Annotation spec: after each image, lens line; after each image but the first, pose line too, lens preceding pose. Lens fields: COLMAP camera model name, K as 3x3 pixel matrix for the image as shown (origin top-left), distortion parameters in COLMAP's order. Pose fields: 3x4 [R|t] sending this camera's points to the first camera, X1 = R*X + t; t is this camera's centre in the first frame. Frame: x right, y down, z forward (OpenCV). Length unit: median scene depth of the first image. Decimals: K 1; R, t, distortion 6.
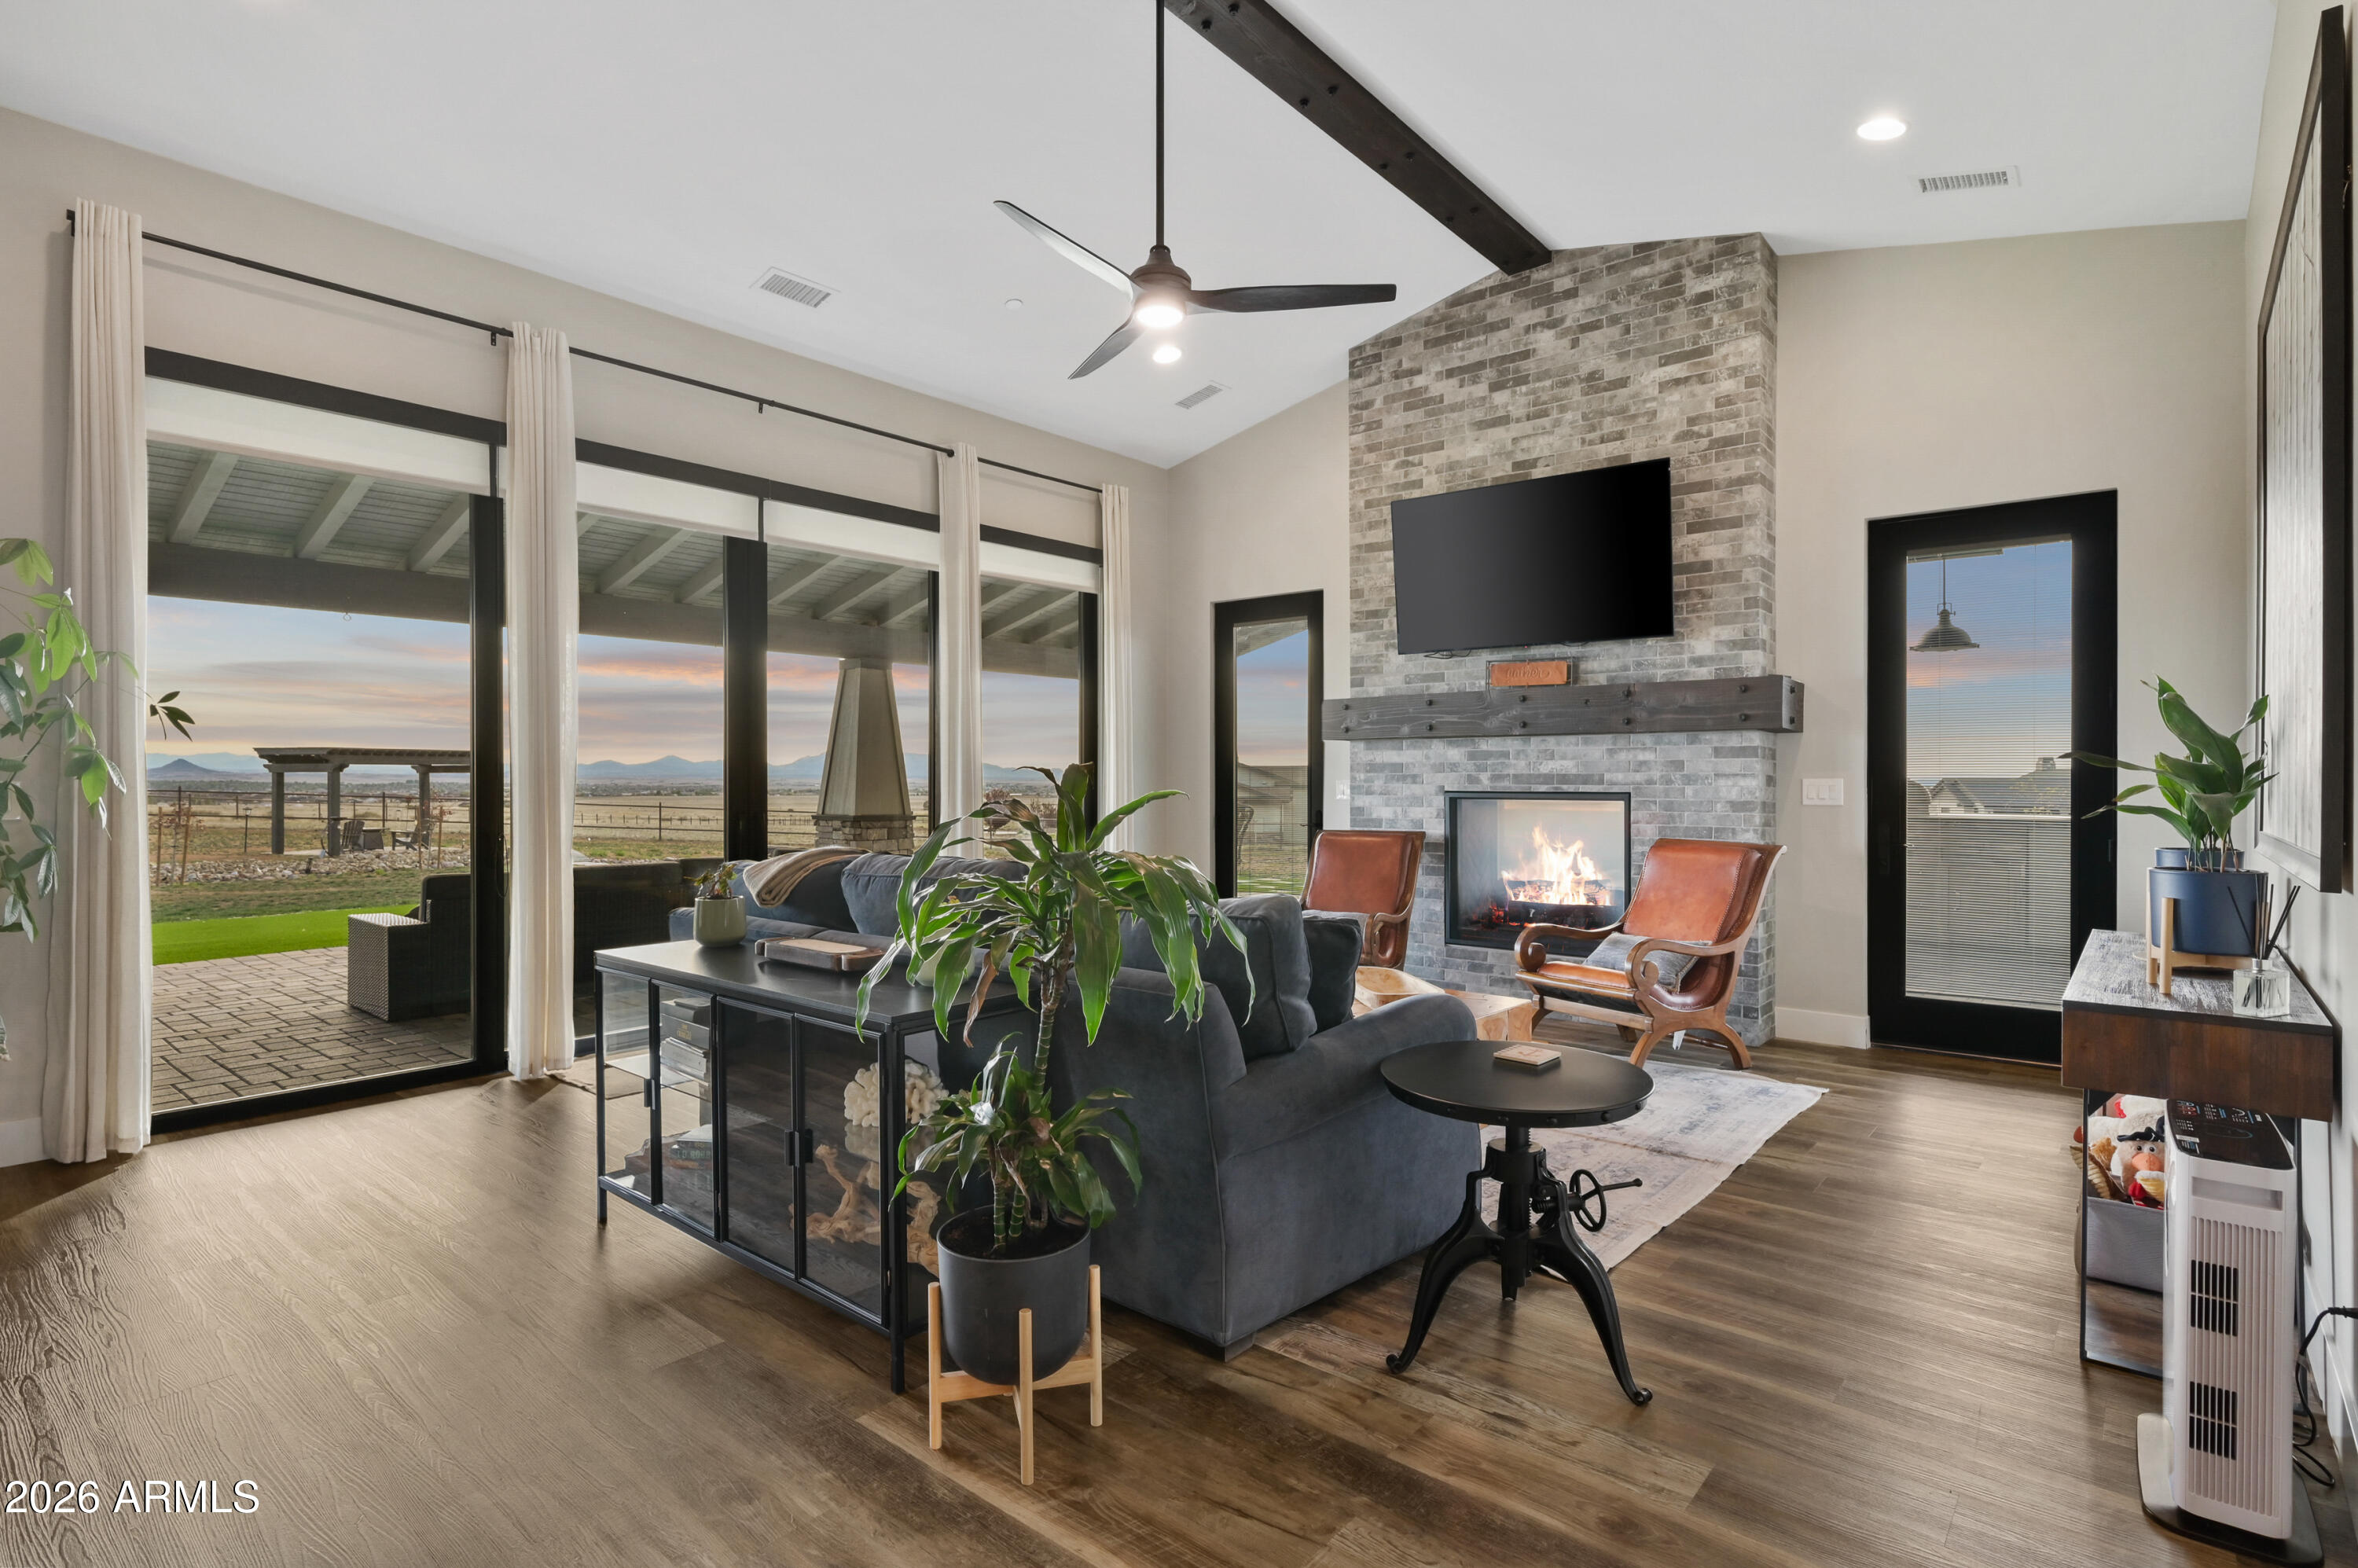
lens RADIAL K [[1157.5, 0, 1160.2], [0, 1157.5, 779.2], [0, 0, 1]] dist [-0.000035, -0.000250]
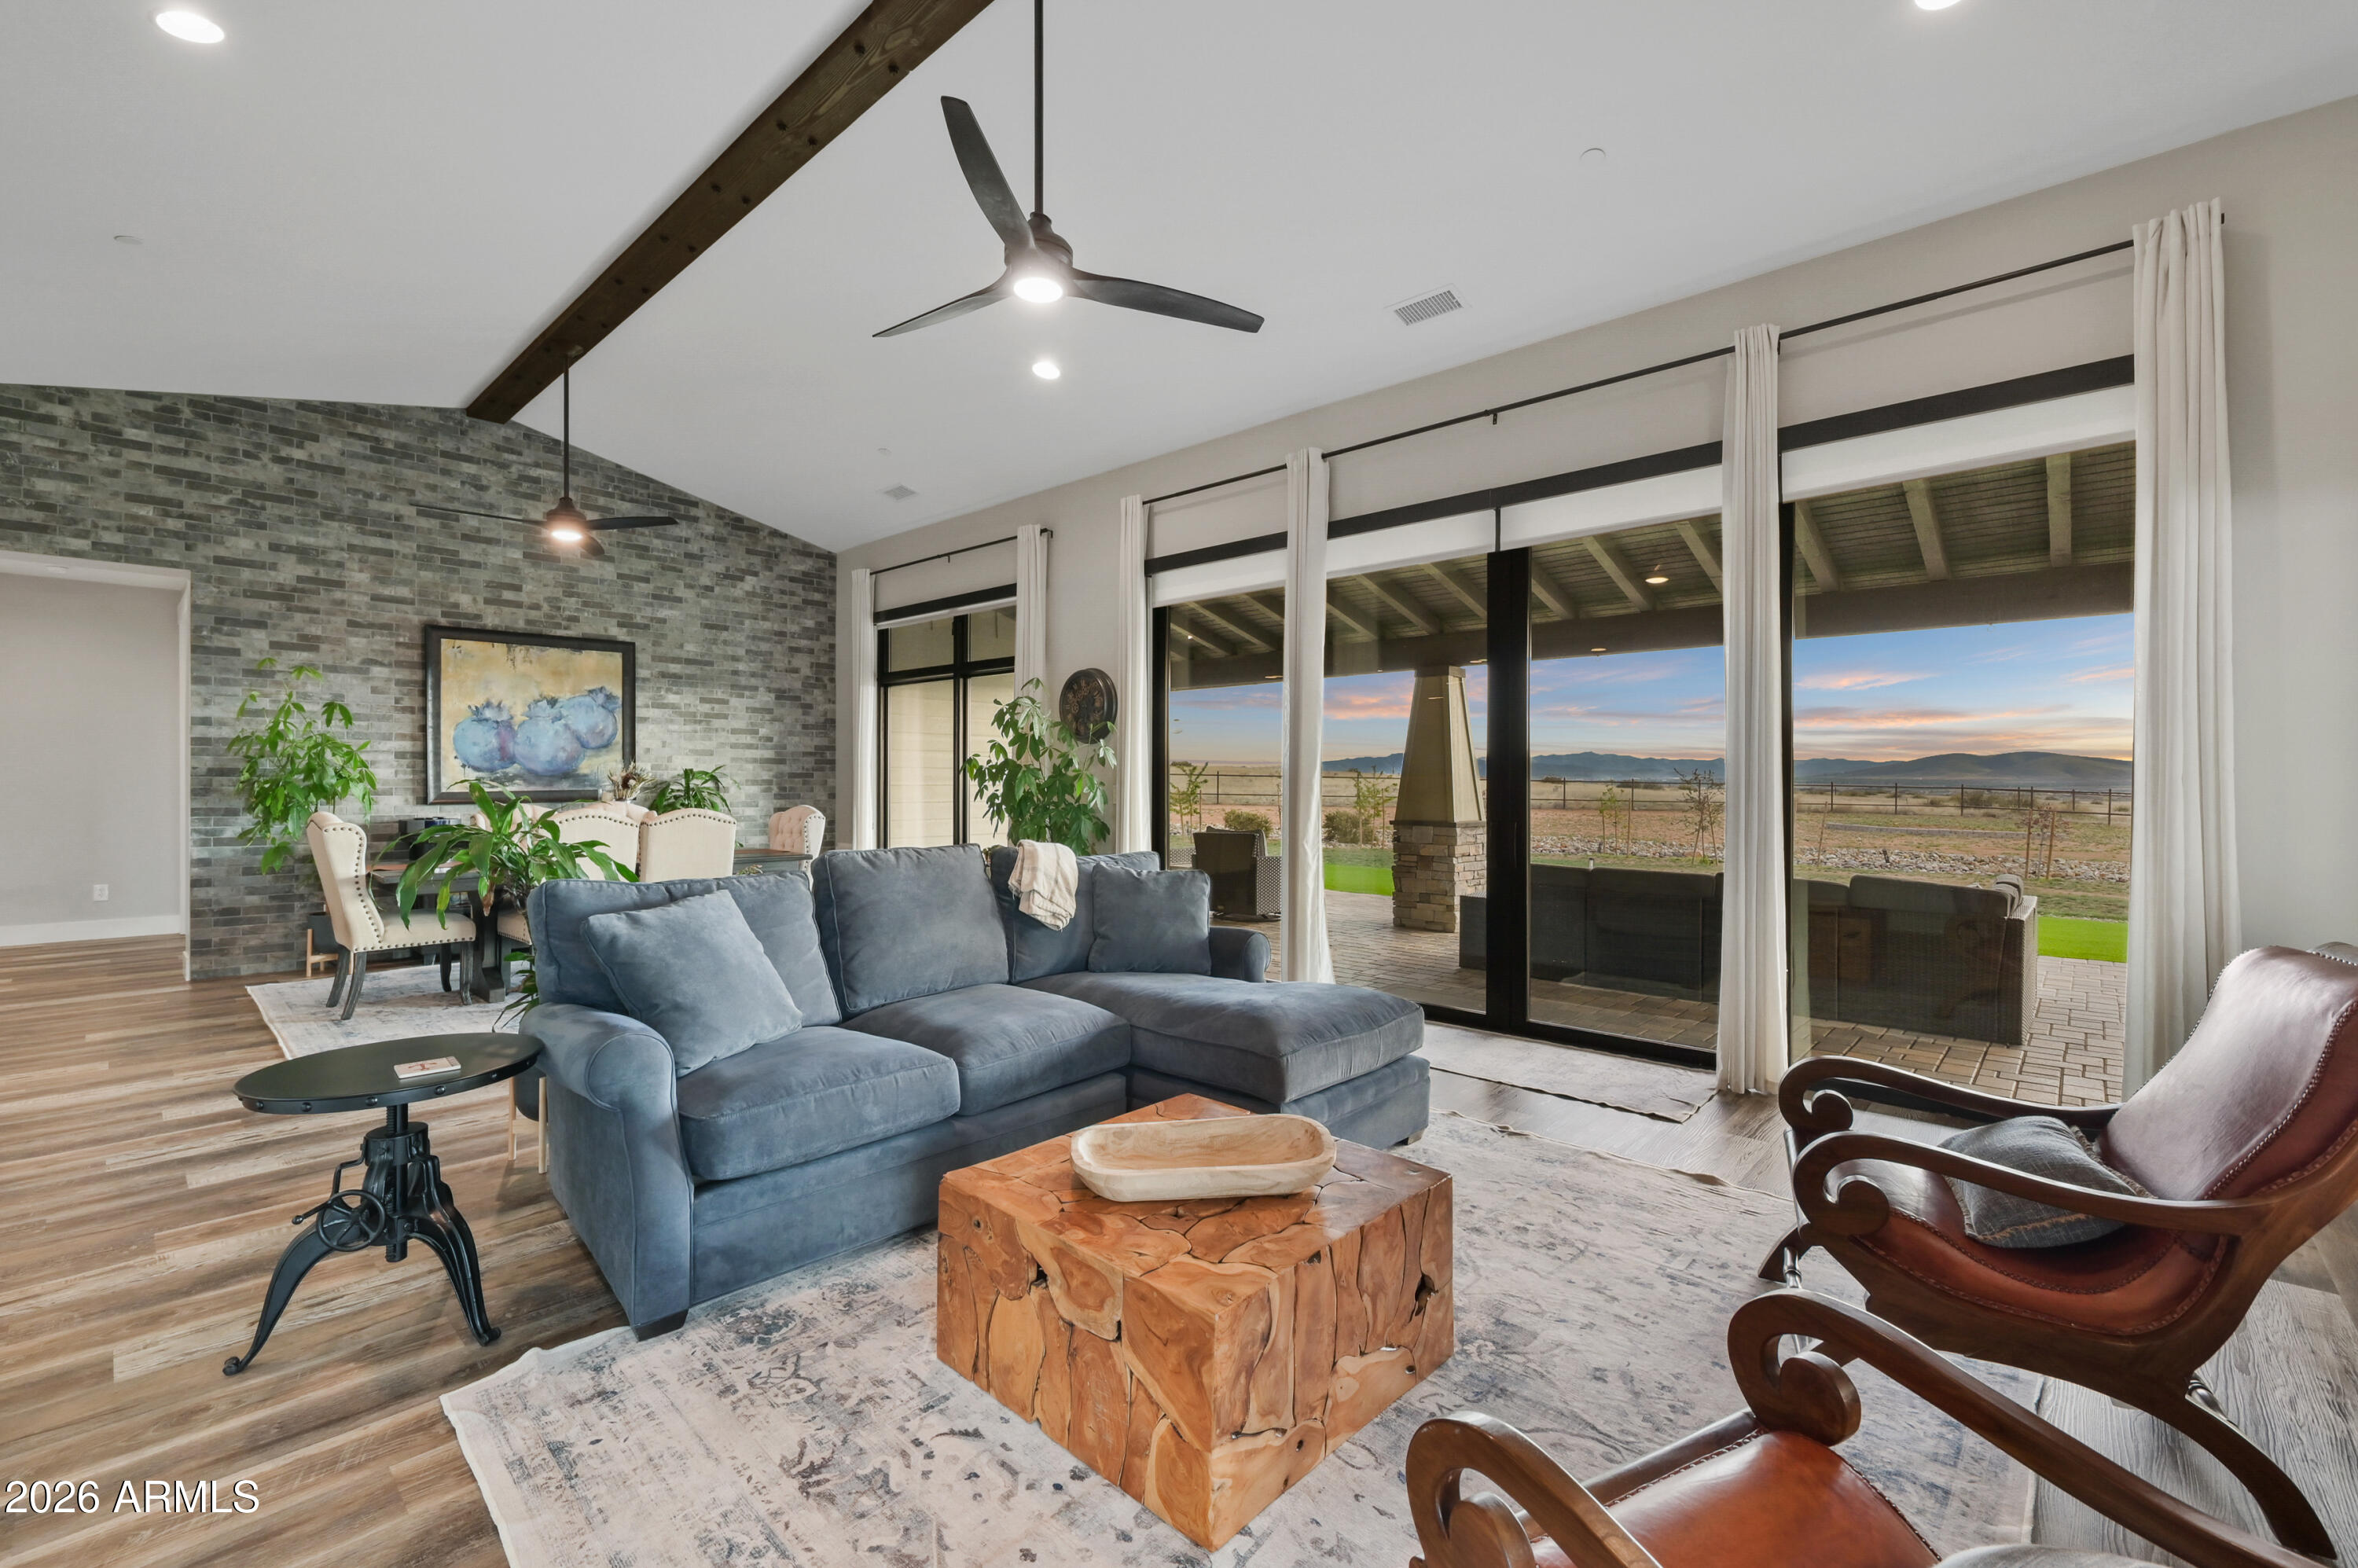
lens RADIAL K [[989.0, 0, 1180.9], [0, 989.0, 775.6], [0, 0, 1]] dist [0.000232, -0.000126]
pose [[-0.024980, -0.002231, -0.999685, 0.518447], [-0.004921, 0.999986, -0.002109, -0.007816], [0.999676, 0.004866, -0.024990, 0.749794]]
